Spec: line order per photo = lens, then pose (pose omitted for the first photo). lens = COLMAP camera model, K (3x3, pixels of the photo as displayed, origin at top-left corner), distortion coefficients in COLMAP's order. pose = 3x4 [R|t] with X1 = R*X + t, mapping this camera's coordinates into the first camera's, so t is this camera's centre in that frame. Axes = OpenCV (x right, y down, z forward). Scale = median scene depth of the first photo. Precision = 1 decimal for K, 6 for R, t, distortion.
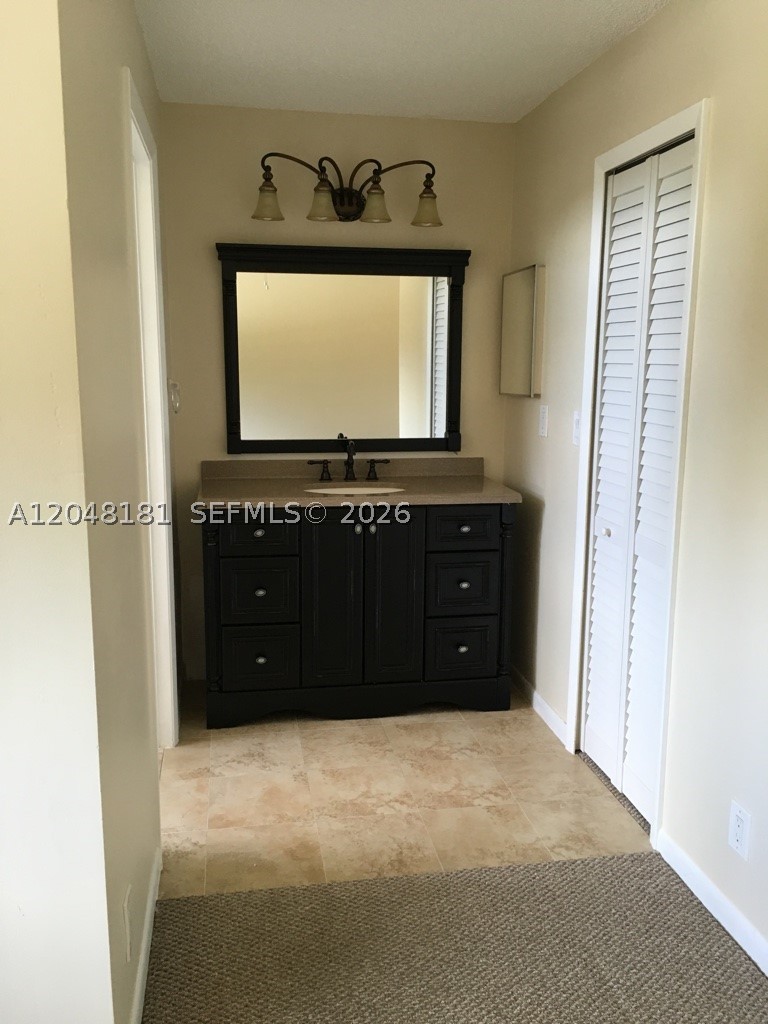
lens RADIAL K [[875.8, 0, 383.8], [0, 875.8, 512.8], [0, 0, 1]] dist [0.054789, -0.029340]
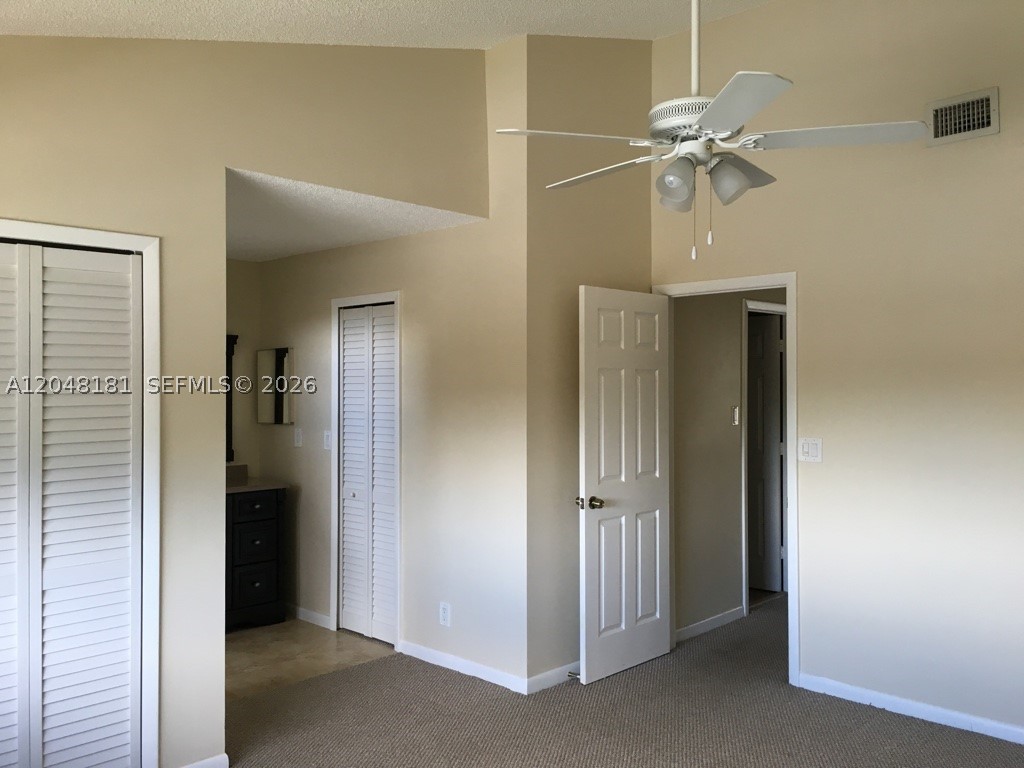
lens RADIAL K [[875.8, 0, 506.3], [0, 875.8, 382.6], [0, 0, 1]] dist [0.054789, -0.029340]
pose [[0.816707, -0.002734, 0.577046, -0.532765], [0.107250, 0.983285, -0.147135, 0.094171], [-0.566998, 0.182054, 0.803349, -0.686933]]
